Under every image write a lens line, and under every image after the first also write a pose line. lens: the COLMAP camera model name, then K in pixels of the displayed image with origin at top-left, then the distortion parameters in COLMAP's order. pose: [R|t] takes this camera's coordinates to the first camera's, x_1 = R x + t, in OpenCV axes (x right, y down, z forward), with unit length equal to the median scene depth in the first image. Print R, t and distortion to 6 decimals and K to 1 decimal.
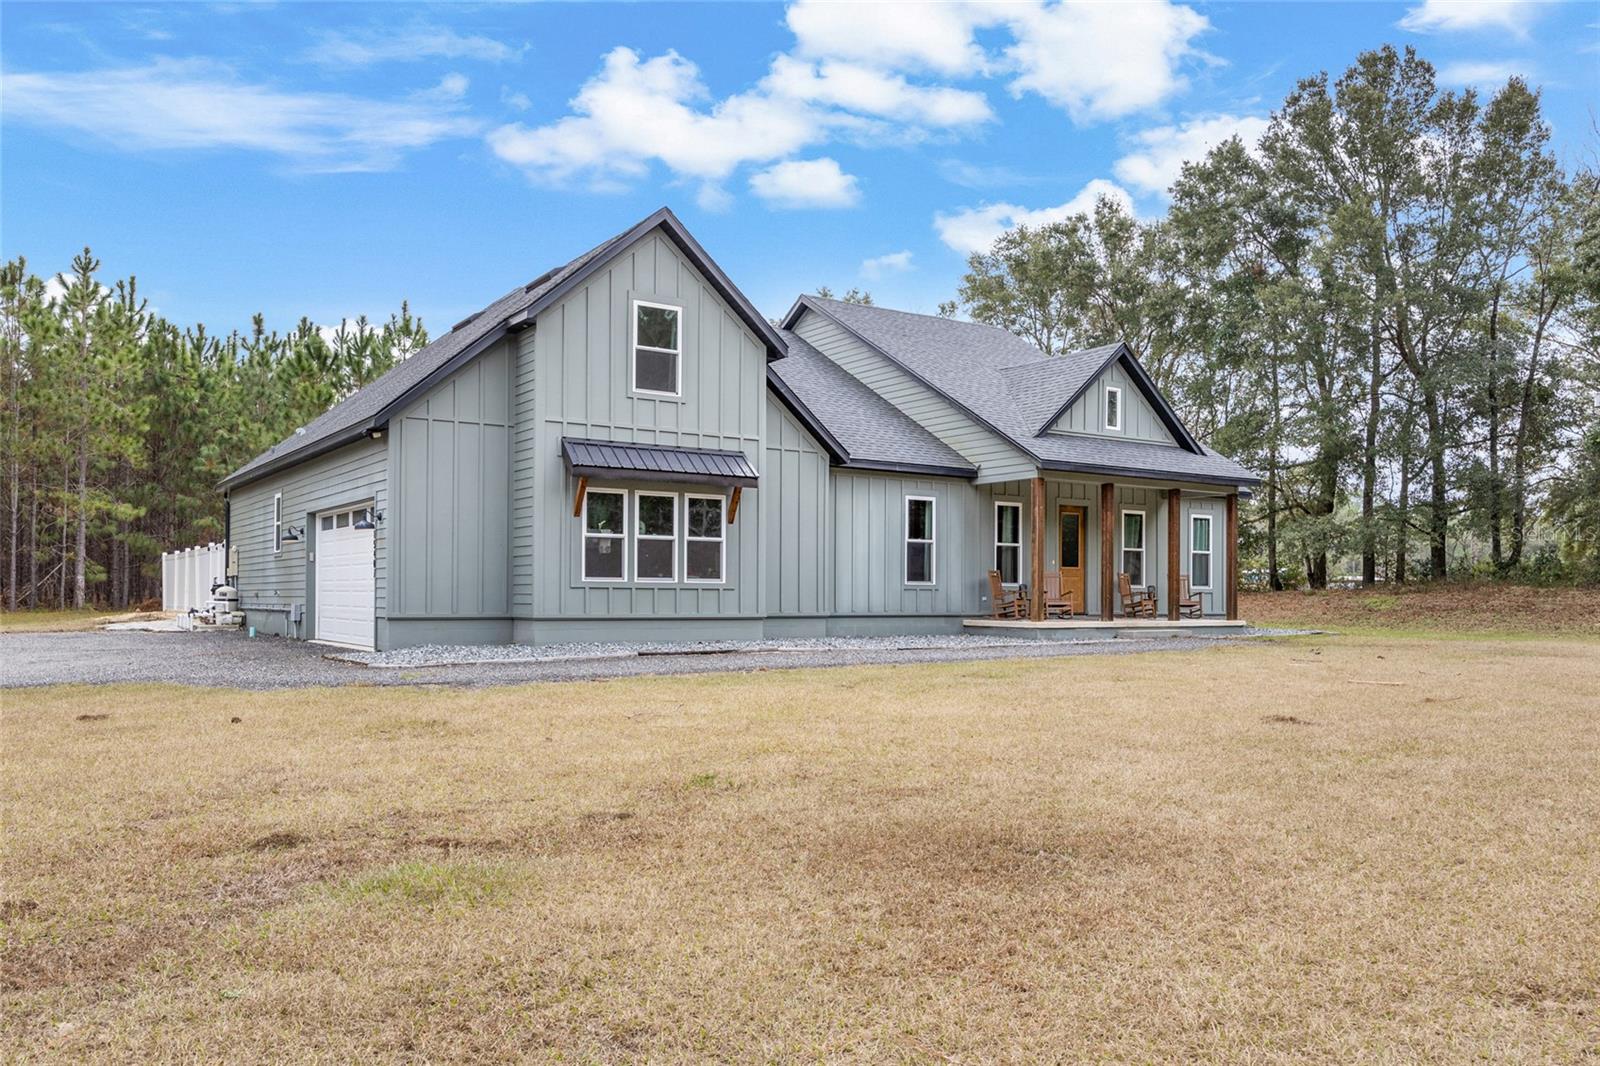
lens RADIAL K [[1264.4, 0, 807.5], [0, 1264.4, 571.4], [0, 0, 1]] dist [0.002088, -0.001156]
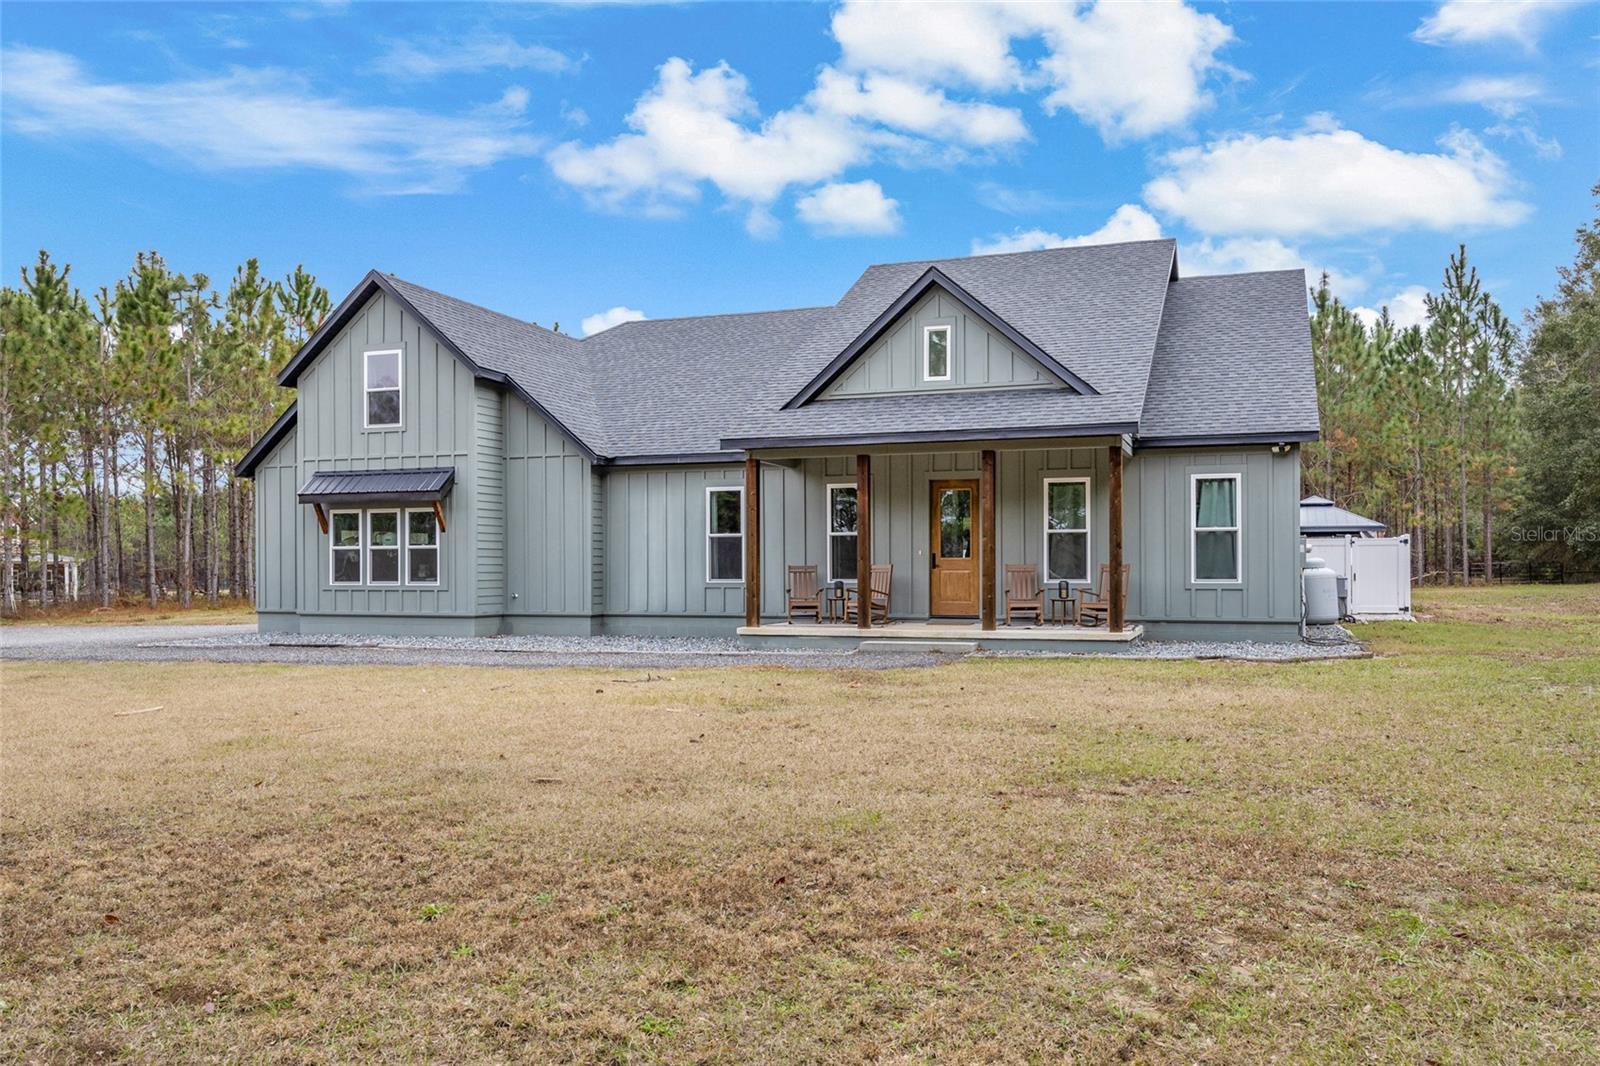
lens RADIAL K [[1264.4, 0, 807.5], [0, 1264.4, 571.4], [0, 0, 1]] dist [0.002088, -0.001156]
pose [[0.575197, -0.006561, -0.817988, 1.051801], [0.023446, 0.999689, 0.008468, -0.004924], [0.817679, -0.024049, 0.575172, 0.619376]]
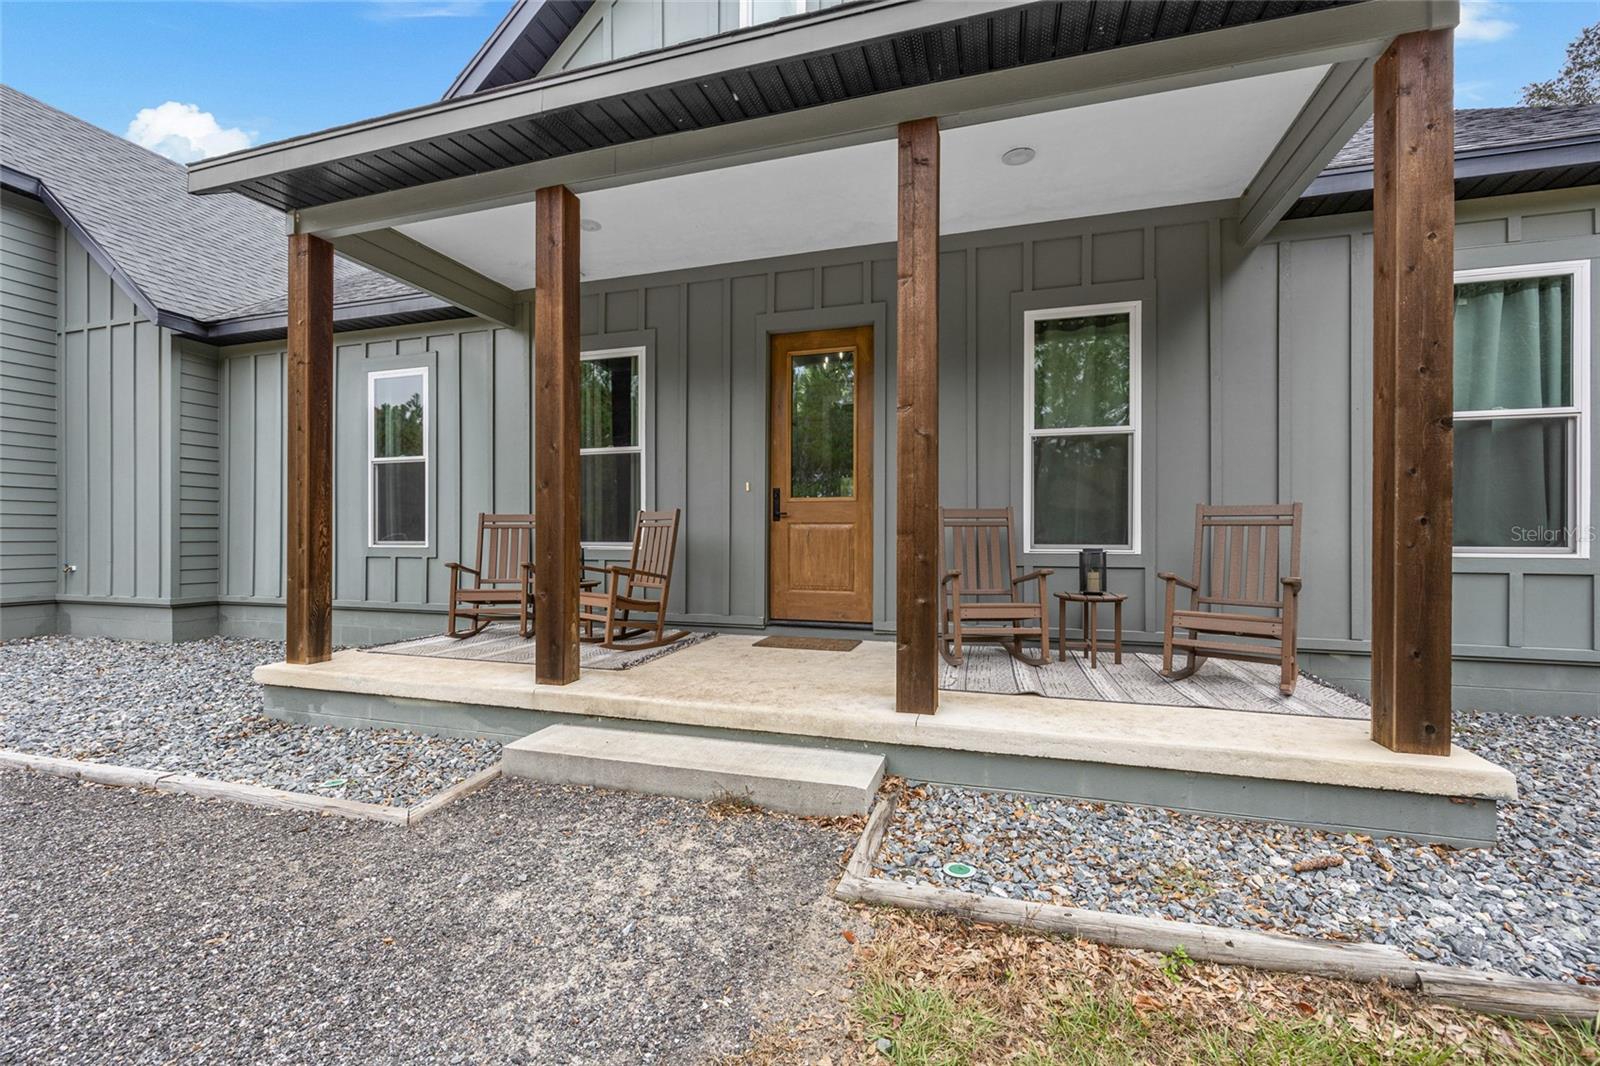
lens RADIAL K [[675.8, 0, 792.9], [0, 675.8, 536.3], [0, 0, 1]] dist [0.000365, 0.000097]
pose [[0.616687, -0.005105, -0.787192, 0.470527], [0.018616, 0.999794, 0.008100, 0.008112], [0.786988, -0.019649, 0.616655, 1.146510]]
